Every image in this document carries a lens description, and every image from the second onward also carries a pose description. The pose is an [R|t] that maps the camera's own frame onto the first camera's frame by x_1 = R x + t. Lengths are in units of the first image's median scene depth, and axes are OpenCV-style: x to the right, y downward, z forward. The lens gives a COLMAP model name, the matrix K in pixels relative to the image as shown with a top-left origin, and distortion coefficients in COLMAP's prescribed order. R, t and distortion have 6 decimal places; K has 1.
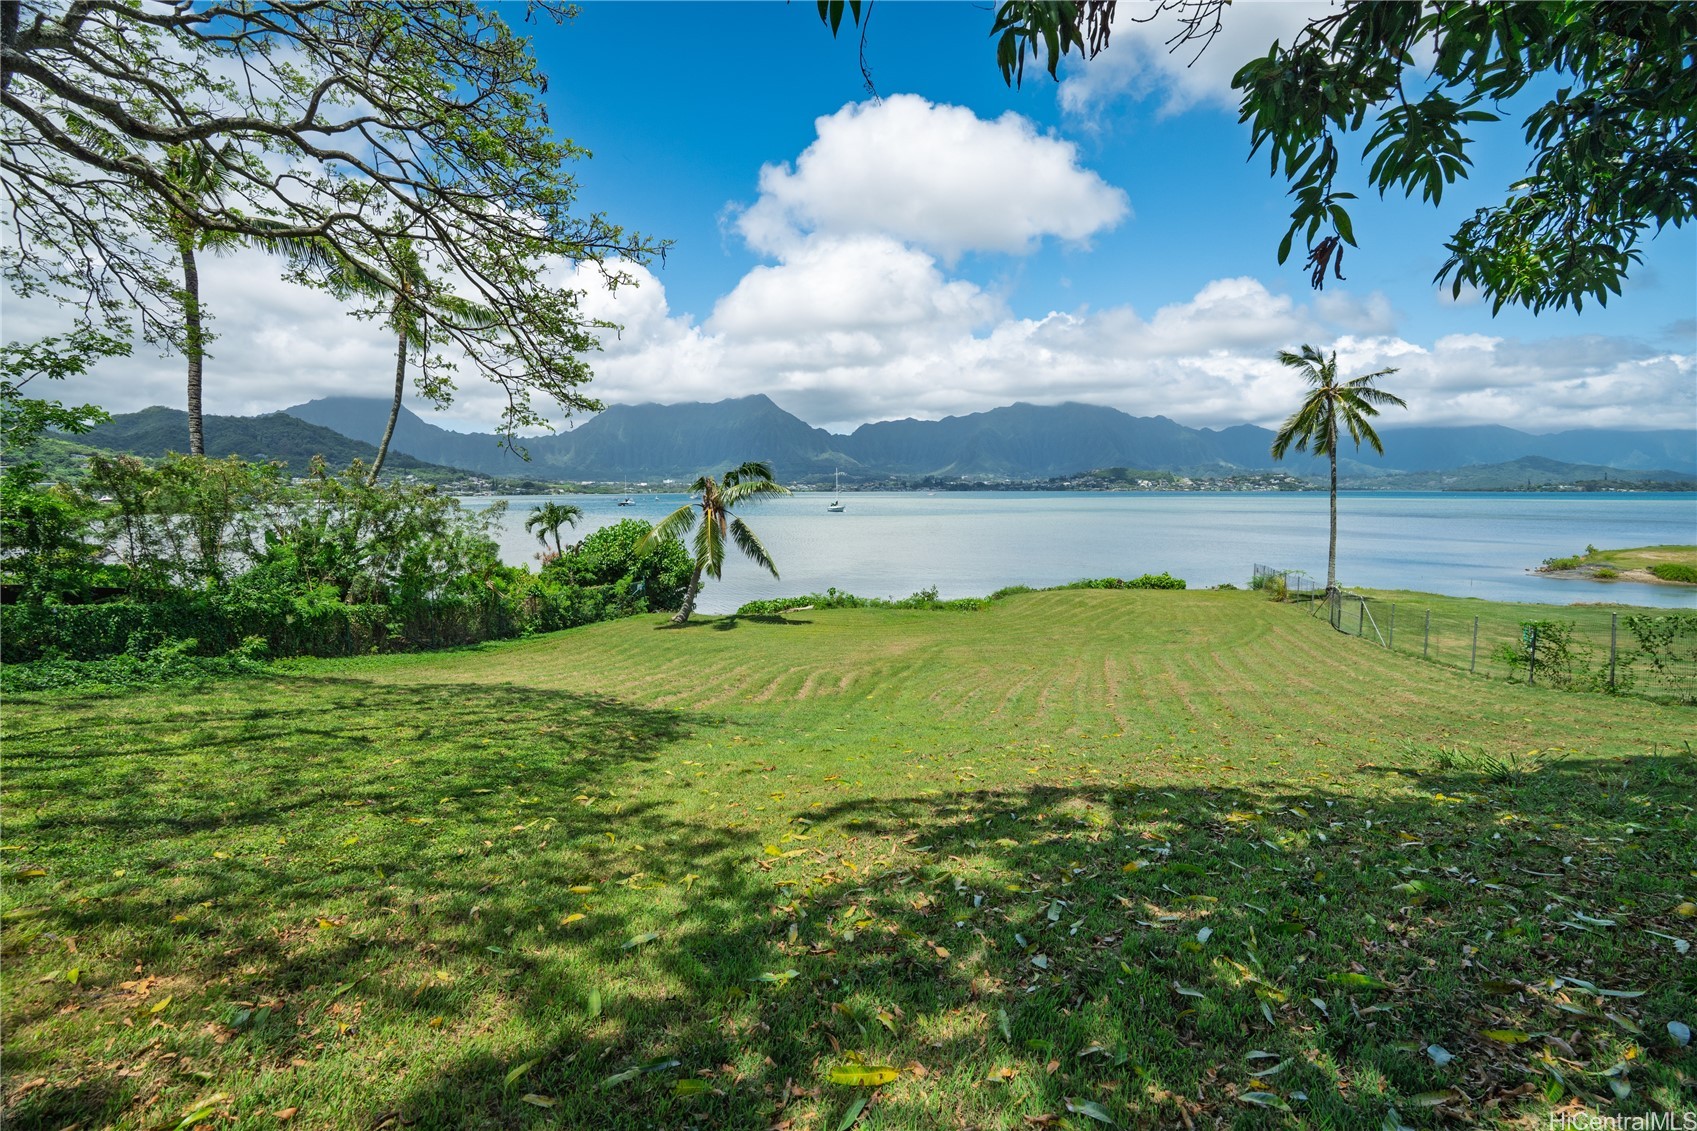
lens RADIAL K [[780.4, 0, 848.5], [0, 780.4, 565.5], [0, 0, 1]] dist [-0.069014, 0.001232]
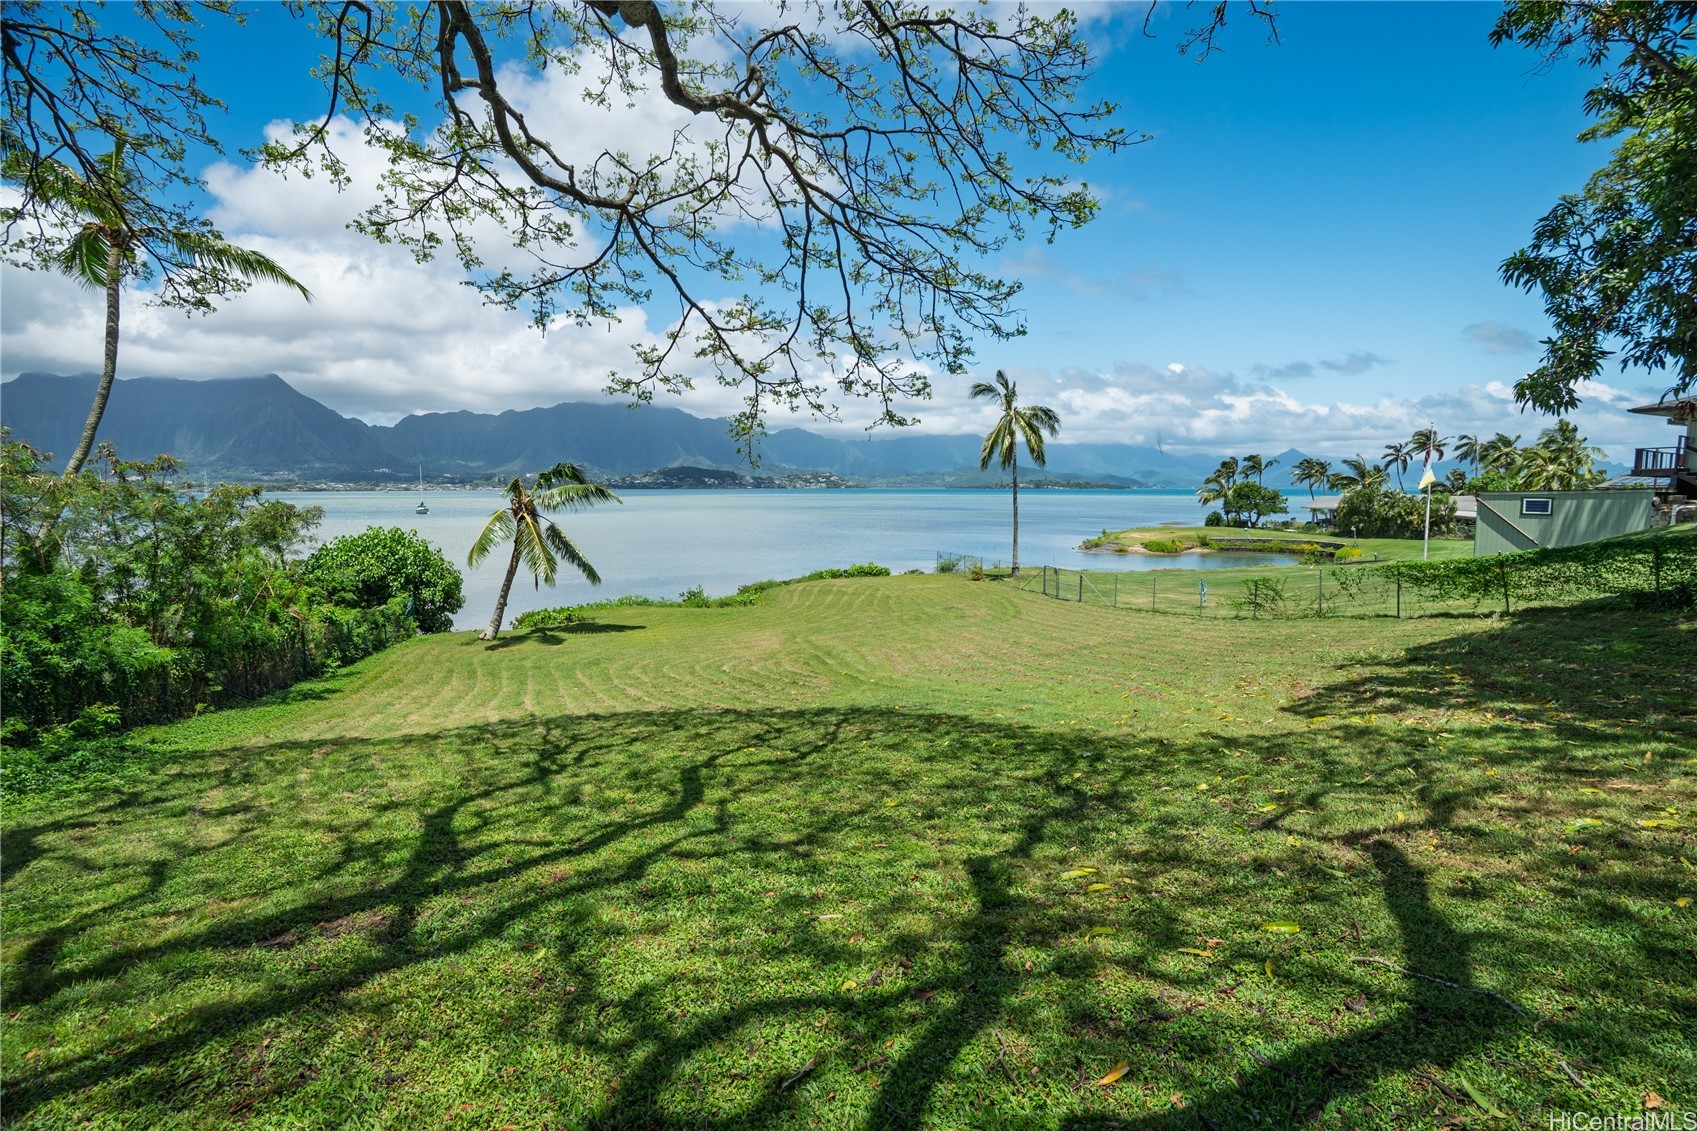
lens RADIAL K [[780.4, 0, 848.5], [0, 780.4, 565.5], [0, 0, 1]] dist [-0.069014, 0.001232]
pose [[0.848365, -0.046796, 0.527339, -0.291377], [0.045256, 0.998850, 0.015832, -0.007098], [-0.527474, 0.010434, 0.849507, 0.032598]]
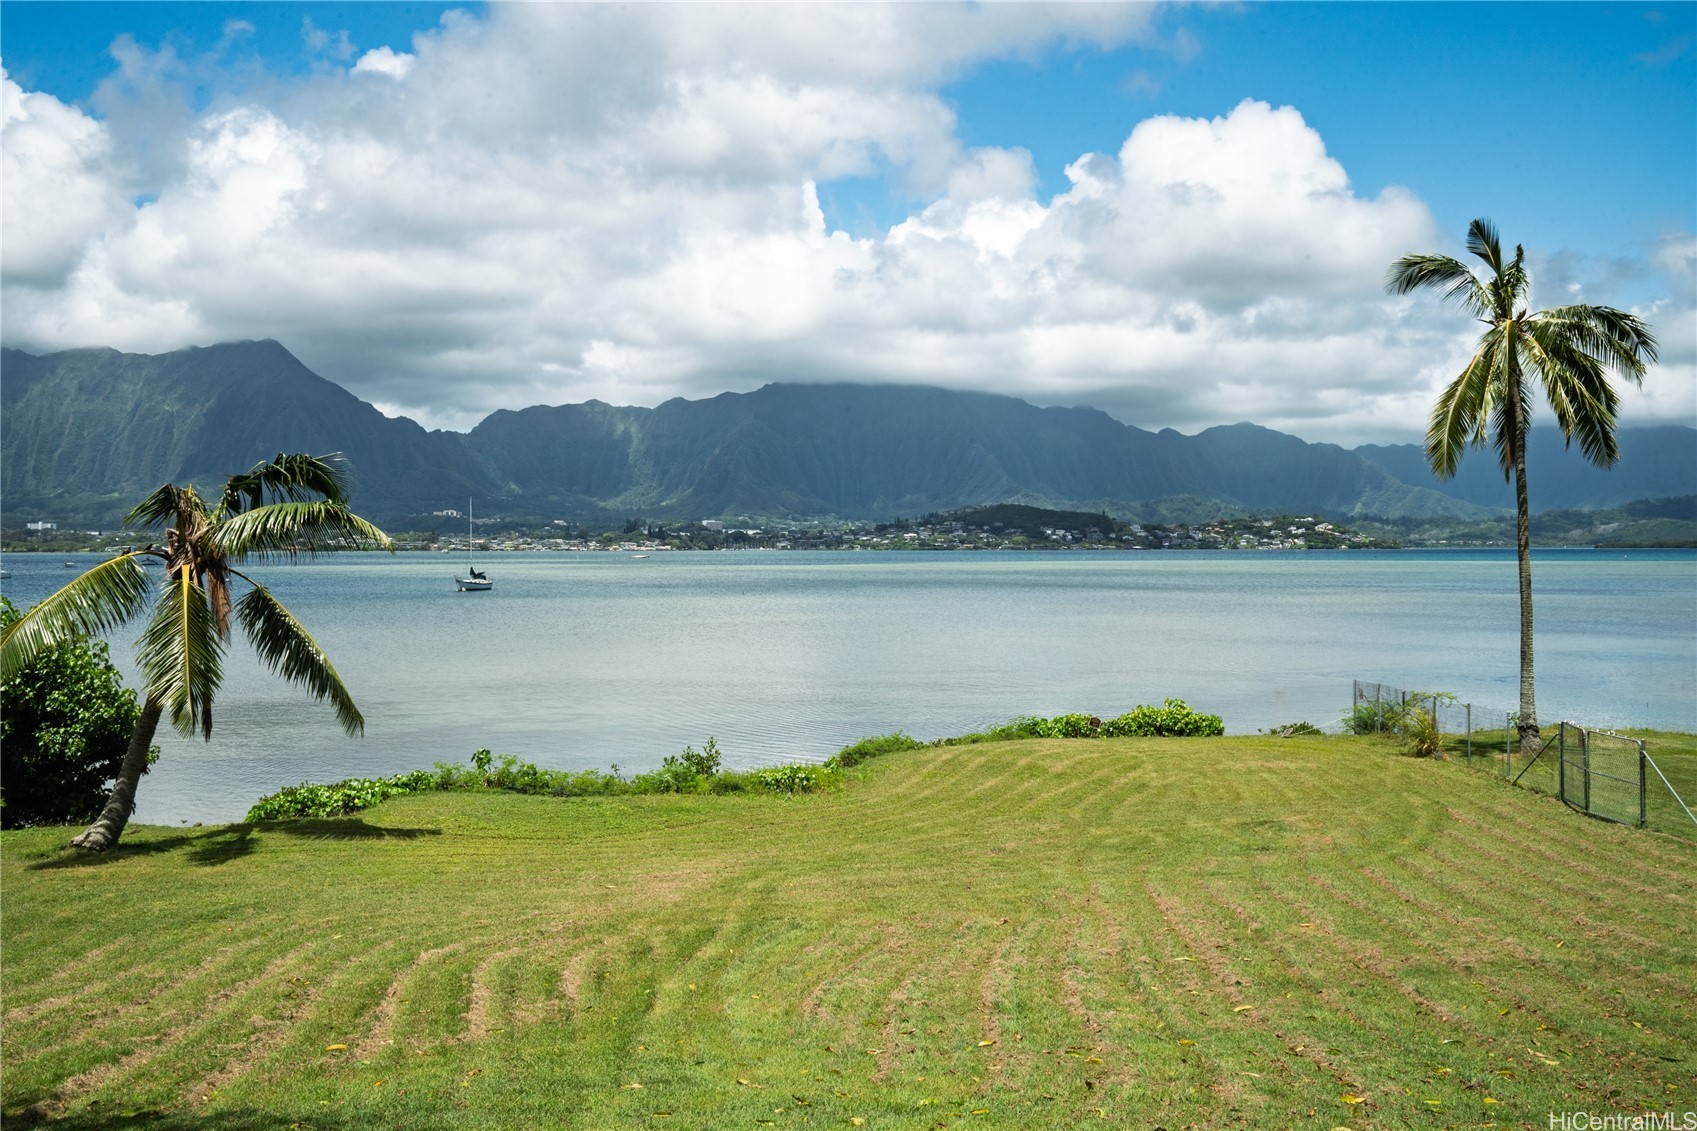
lens RADIAL K [[1596.9, 0, 848.5], [0, 1596.9, 565.5], [0, 0, 1]] dist [0.007522, 0.138161]
pose [[0.971773, 0.000924, 0.235916, -0.034338], [0.019450, 0.996274, -0.084020, 0.005130], [-0.235115, 0.086237, 0.968134, 0.088786]]
